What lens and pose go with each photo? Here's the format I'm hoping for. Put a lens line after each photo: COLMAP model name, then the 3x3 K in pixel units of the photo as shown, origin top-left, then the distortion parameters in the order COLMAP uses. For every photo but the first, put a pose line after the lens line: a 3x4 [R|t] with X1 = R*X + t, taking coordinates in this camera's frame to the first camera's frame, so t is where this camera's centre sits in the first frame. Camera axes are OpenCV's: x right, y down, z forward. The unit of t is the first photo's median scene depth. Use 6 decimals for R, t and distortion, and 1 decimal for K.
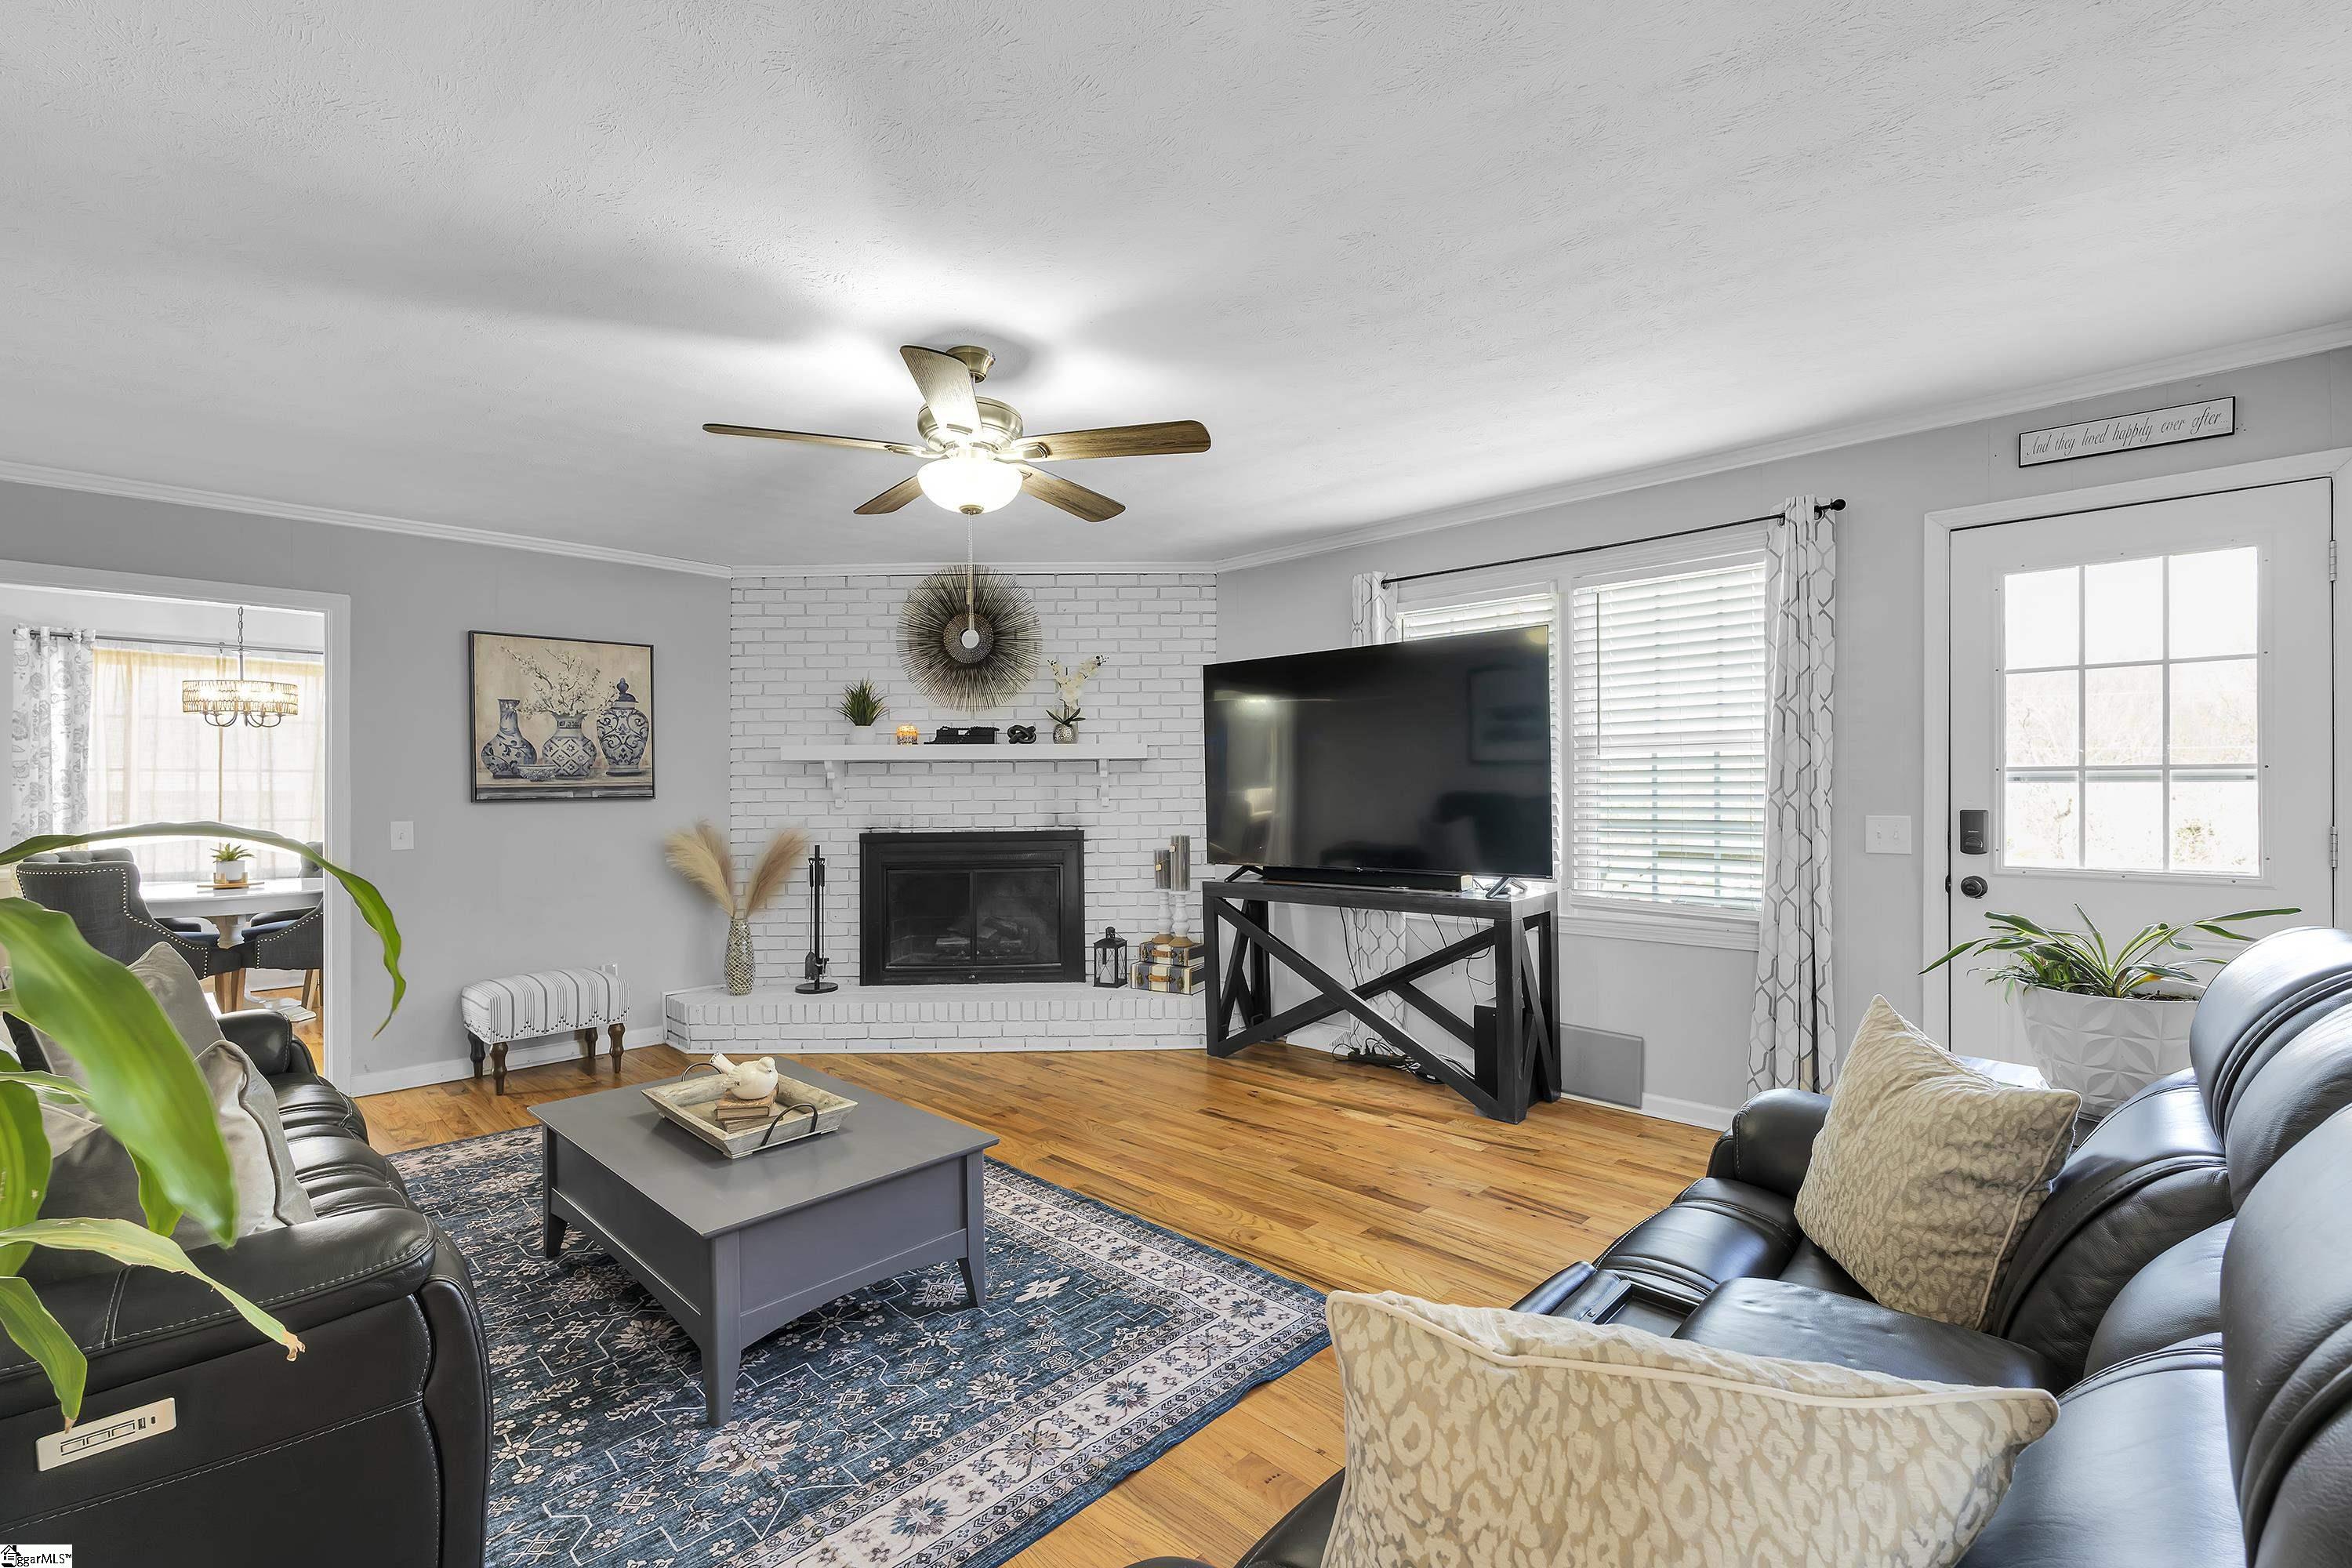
lens RADIAL K [[1041.3, 0, 1176.3], [0, 1041.3, 792.5], [0, 0, 1]] dist [-0.003842, -0.000132]
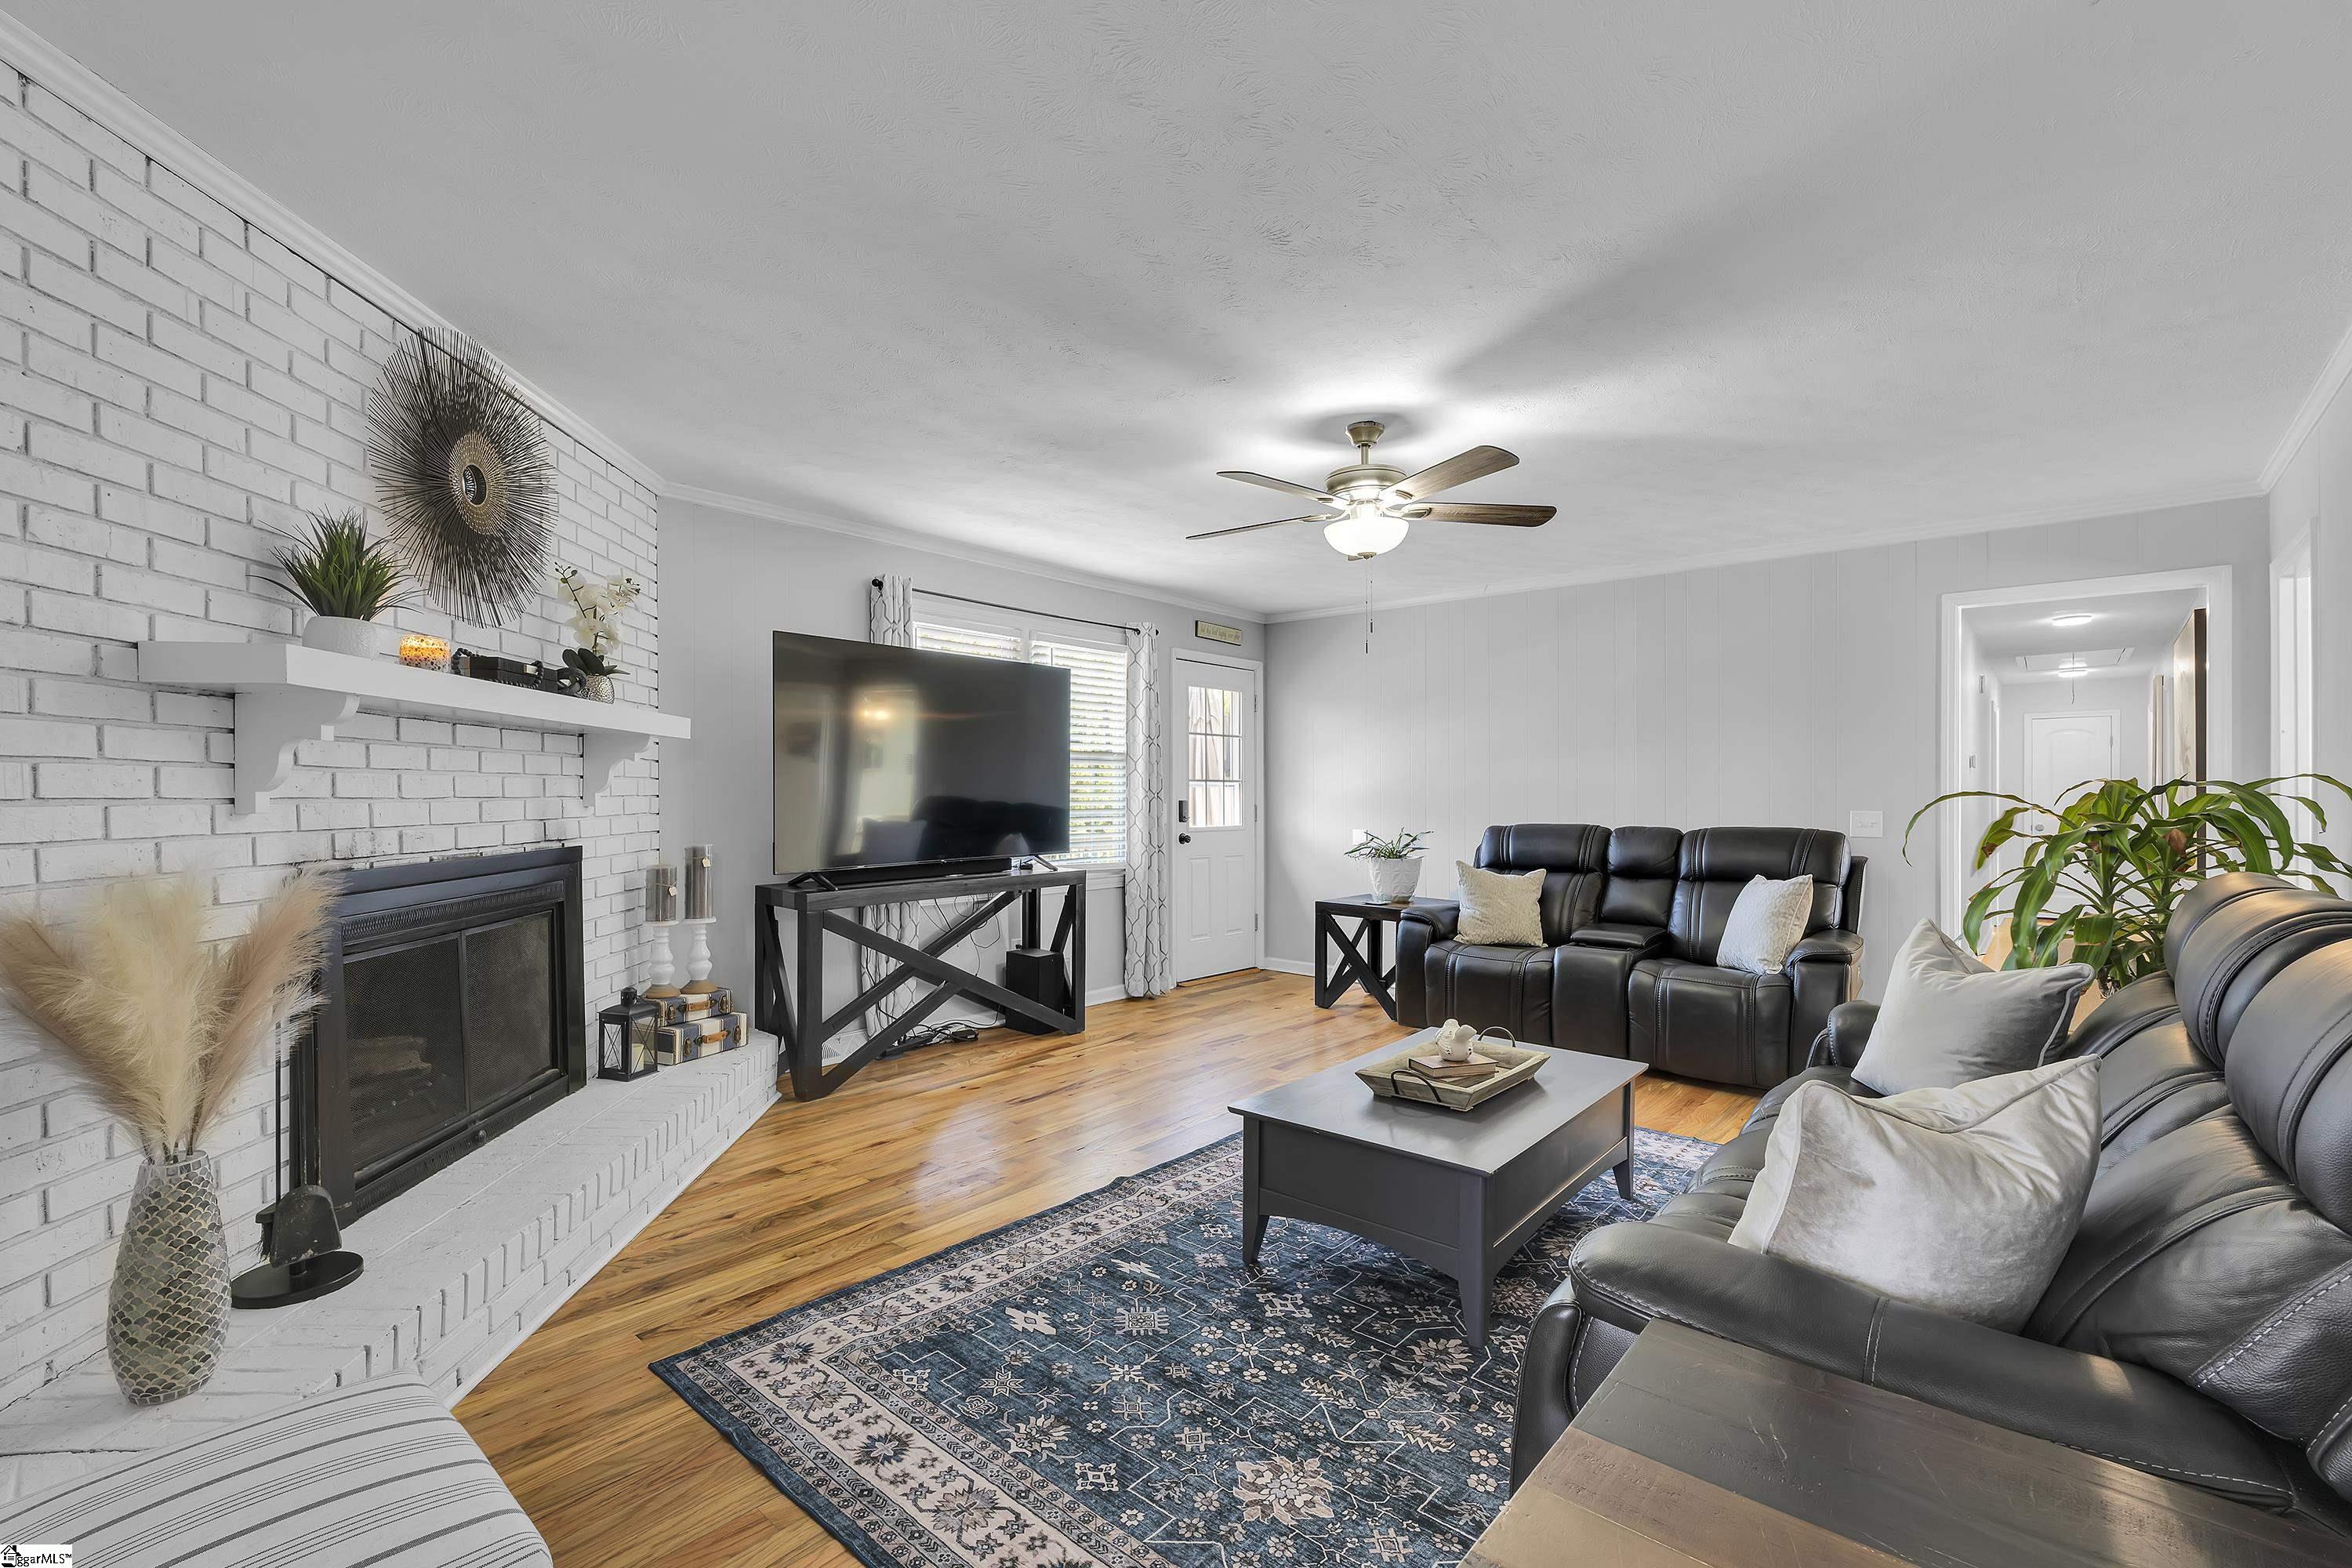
lens RADIAL K [[1041.3, 0, 1176.3], [0, 1041.3, 792.5], [0, 0, 1]] dist [-0.003842, -0.000132]
pose [[-0.069545, 0.007232, 0.997553, -0.860092], [0.001568, 0.999973, -0.007141, 0.011160], [-0.997578, 0.001067, -0.069554, 0.793350]]
